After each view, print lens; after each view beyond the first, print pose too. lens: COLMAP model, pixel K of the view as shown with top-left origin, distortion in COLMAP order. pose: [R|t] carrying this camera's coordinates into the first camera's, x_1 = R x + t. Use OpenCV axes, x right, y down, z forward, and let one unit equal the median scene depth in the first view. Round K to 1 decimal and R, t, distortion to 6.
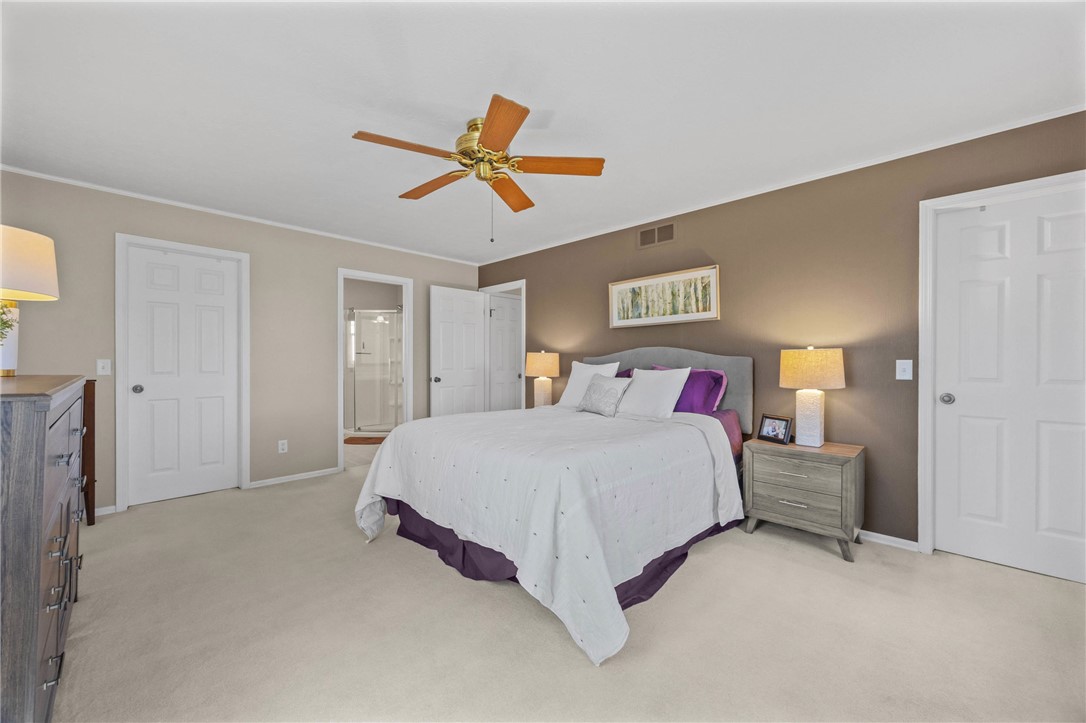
lens RADIAL K [[420.4, 0, 548.2], [0, 420.4, 360.8], [0, 0, 1]] dist [-0.002805, 0.000323]
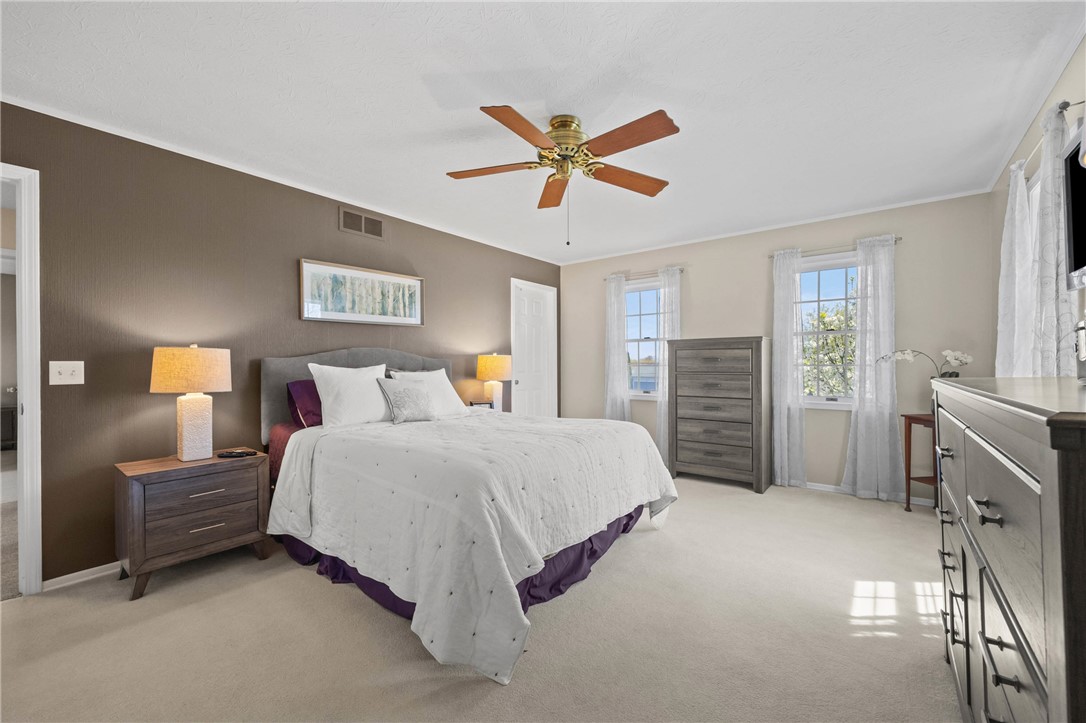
lens RADIAL K [[420.4, 0, 544.7], [0, 420.4, 361.5], [0, 0, 1]] dist [-0.002805, 0.000323]
pose [[-0.089526, -0.003309, 0.995979, -0.694716], [-0.004535, 0.999985, 0.002914, -0.007341], [-0.995974, -0.004255, -0.089539, 0.702971]]
